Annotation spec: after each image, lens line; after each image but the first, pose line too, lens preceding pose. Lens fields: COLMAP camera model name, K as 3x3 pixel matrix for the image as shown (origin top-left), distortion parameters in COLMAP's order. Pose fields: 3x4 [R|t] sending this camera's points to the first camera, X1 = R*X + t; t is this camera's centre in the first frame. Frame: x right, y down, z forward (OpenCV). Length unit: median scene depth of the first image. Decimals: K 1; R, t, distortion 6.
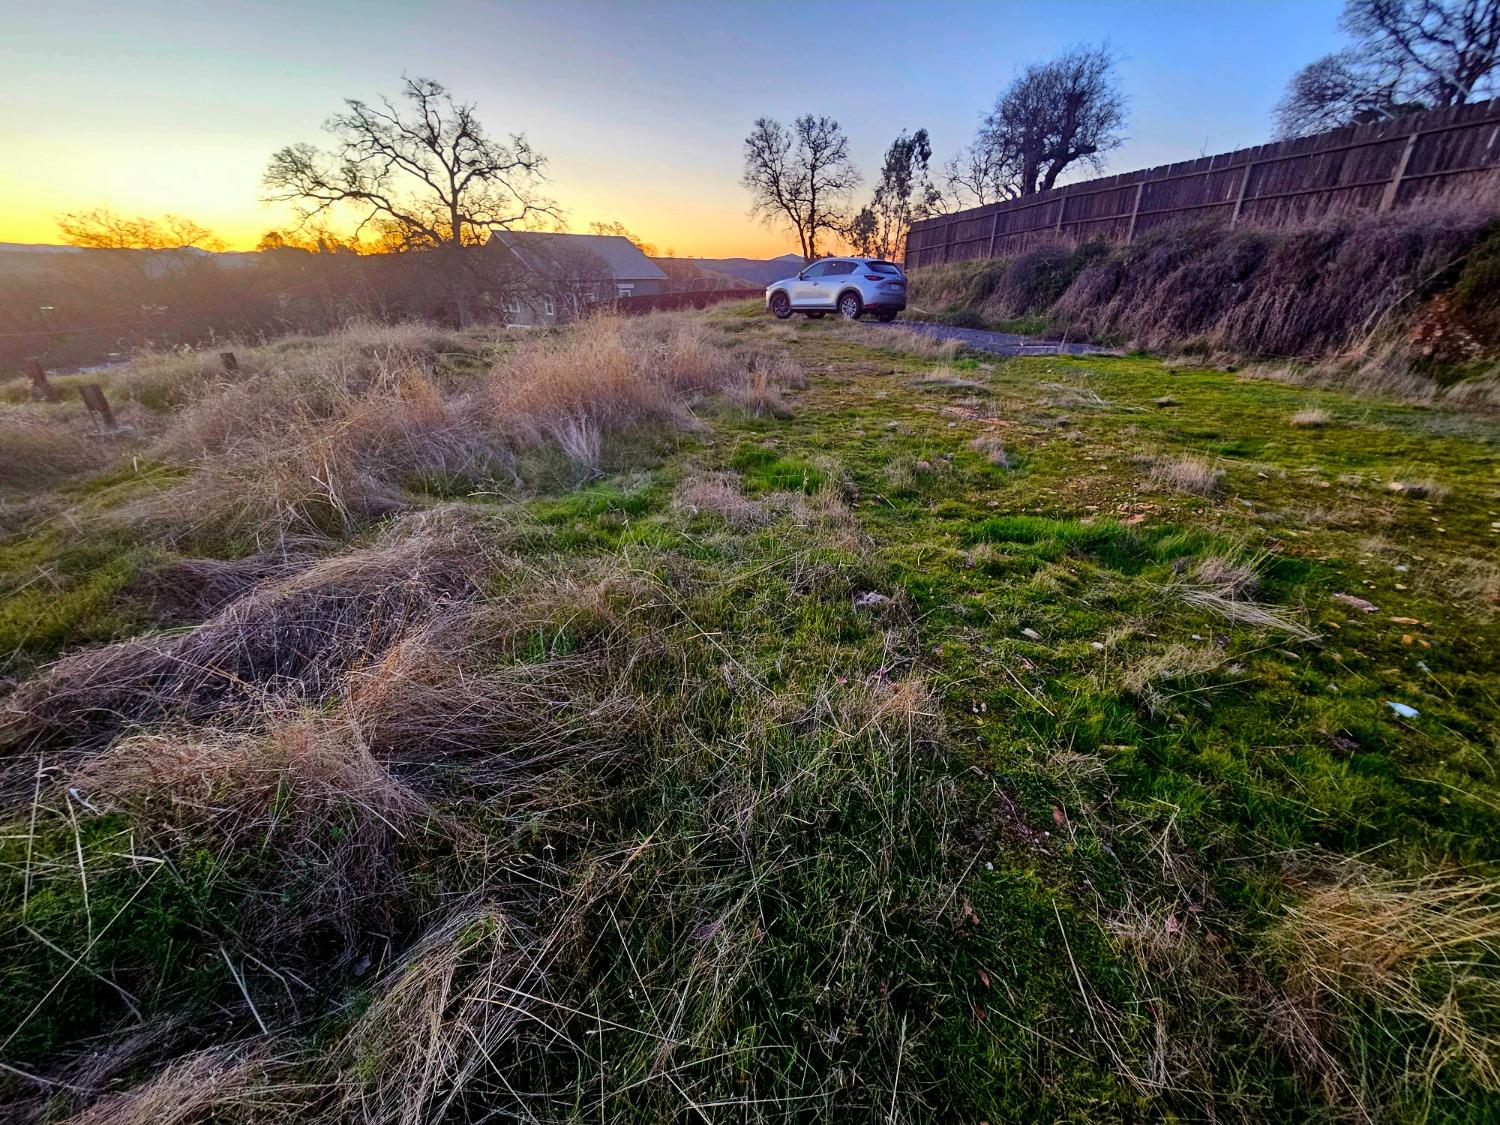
lens RADIAL K [[662.0, 0, 708.0], [0, 662.0, 570.4], [0, 0, 1]] dist [0.001477, -0.000323]
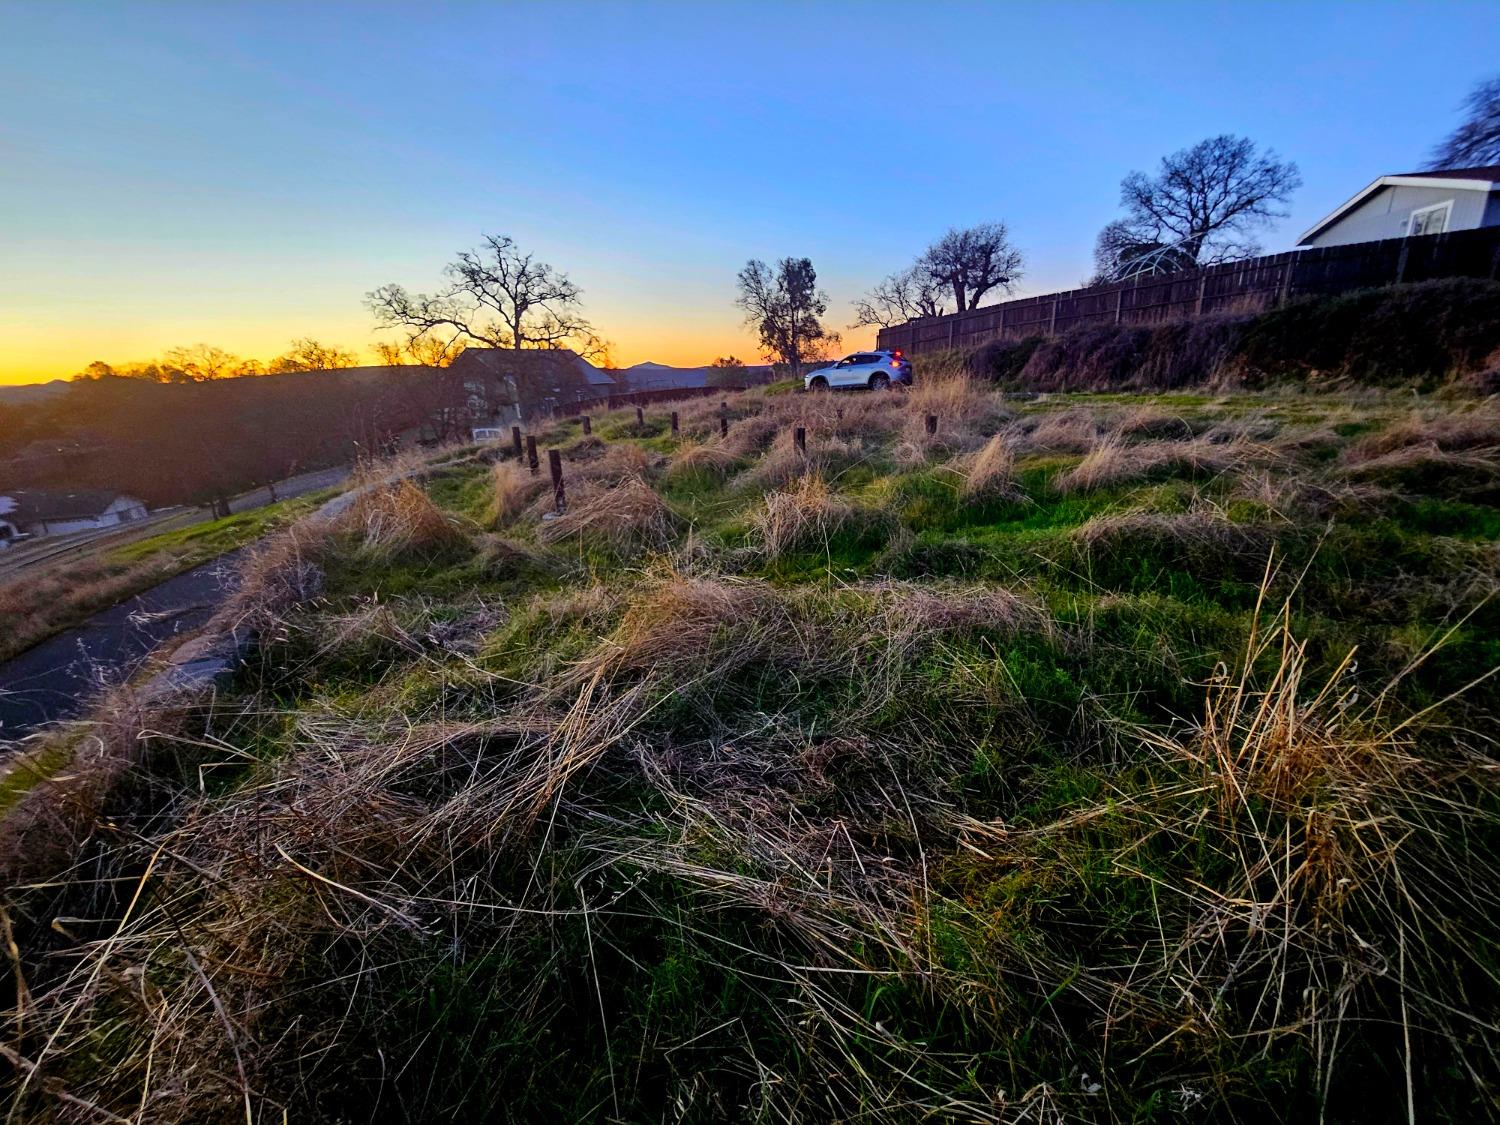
lens RADIAL K [[662.0, 0, 739.1], [0, 662.0, 550.1], [0, 0, 1]] dist [0.001477, -0.000323]
pose [[0.975203, -0.096100, 0.199358, -0.371943], [0.128284, 0.979491, -0.155370, 0.127777], [-0.180338, 0.177092, 0.967531, -0.249227]]
